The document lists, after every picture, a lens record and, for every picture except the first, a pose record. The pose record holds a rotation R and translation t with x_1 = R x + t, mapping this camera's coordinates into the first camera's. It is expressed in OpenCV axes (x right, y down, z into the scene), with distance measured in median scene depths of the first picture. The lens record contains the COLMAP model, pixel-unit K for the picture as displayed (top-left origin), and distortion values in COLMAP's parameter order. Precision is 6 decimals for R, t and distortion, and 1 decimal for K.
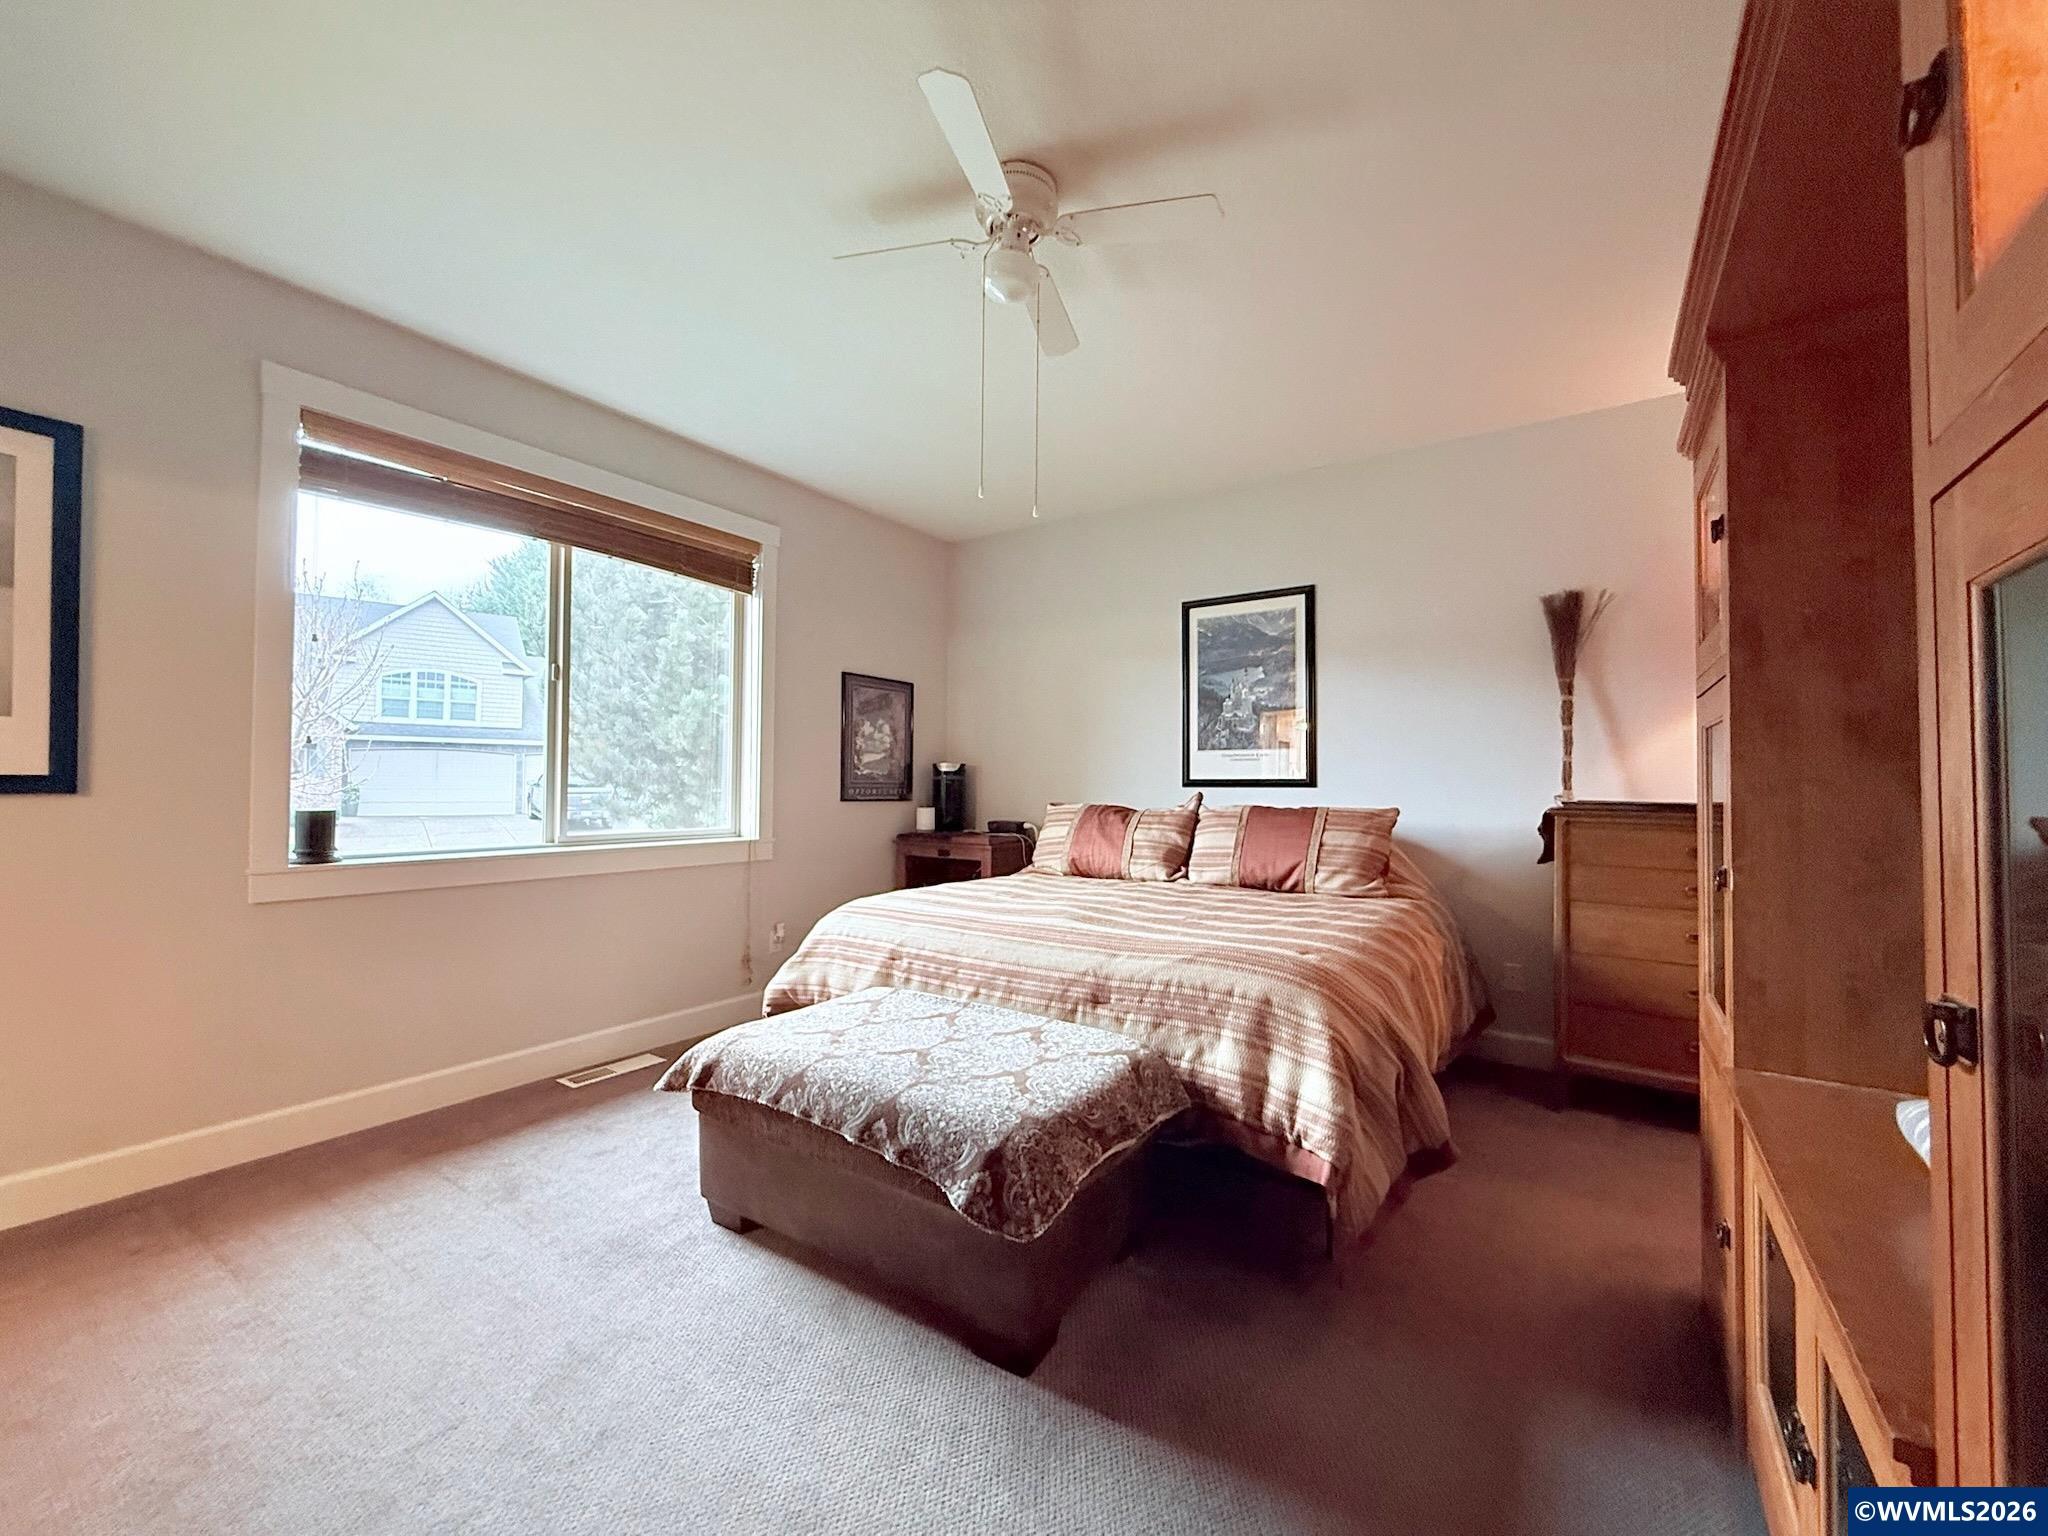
lens RADIAL K [[820.6, 0, 1027.6], [0, 820.6, 766.5], [0, 0, 1]] dist [0.001380, -0.000973]
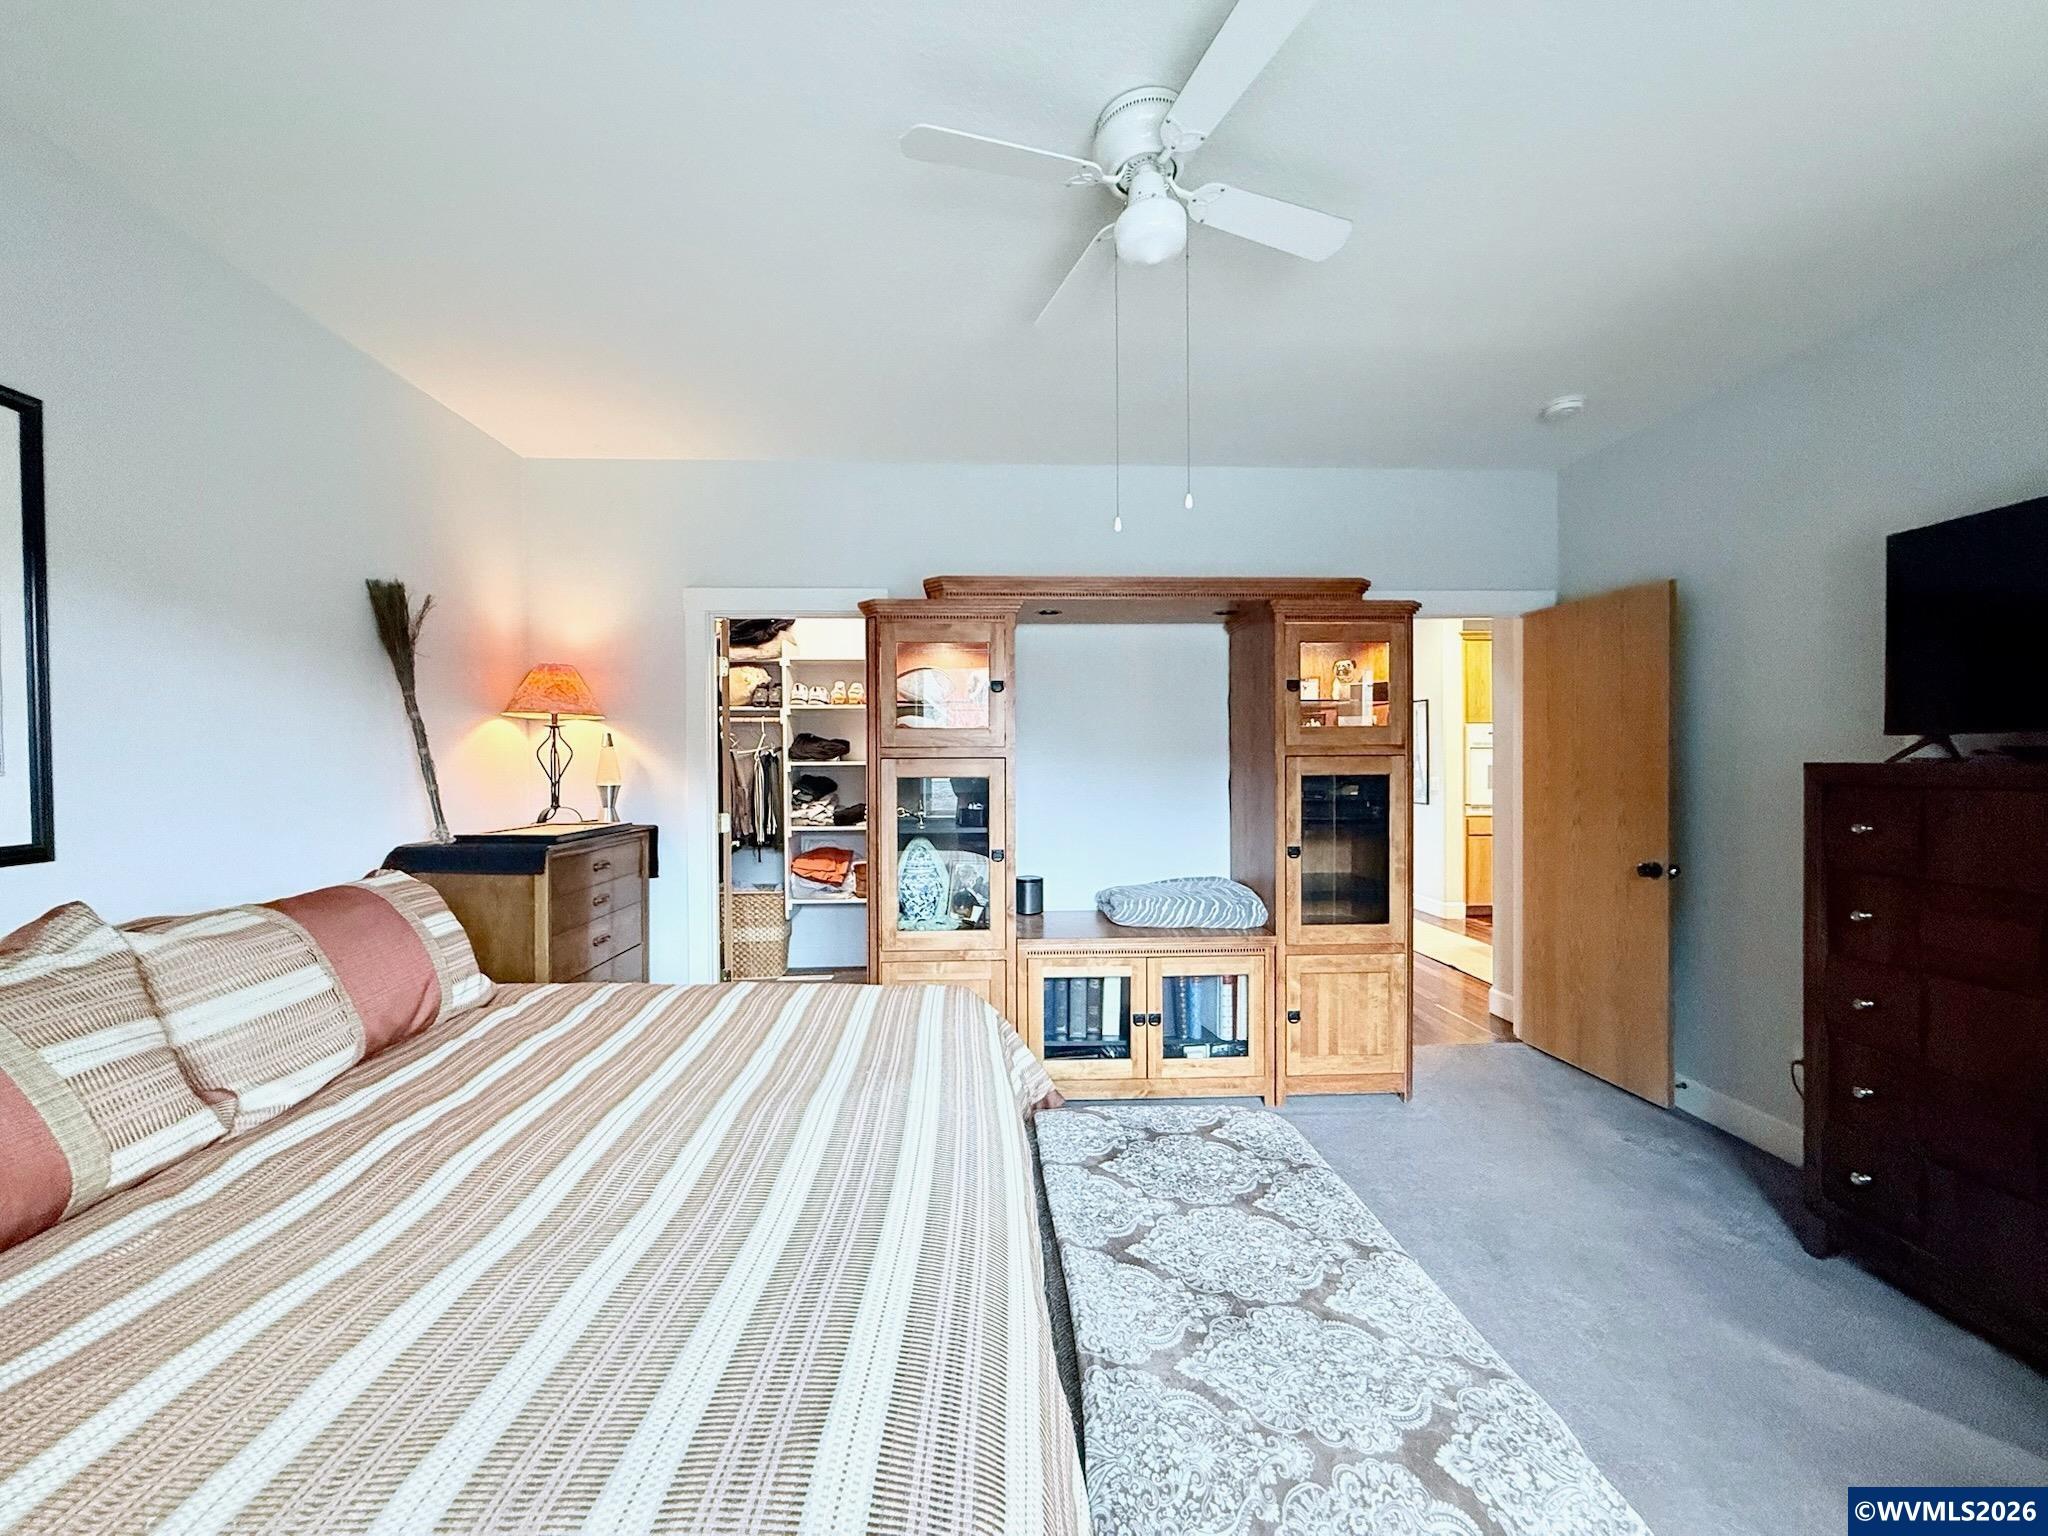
lens RADIAL K [[820.6, 0, 1027.1], [0, 820.6, 763.9], [0, 0, 1]] dist [0.001380, -0.000973]
pose [[-0.613497, -0.008168, 0.789655, -0.374735], [-0.014993, 0.999887, -0.001305, -0.041117], [-0.789555, -0.012640, -0.613550, 1.000684]]
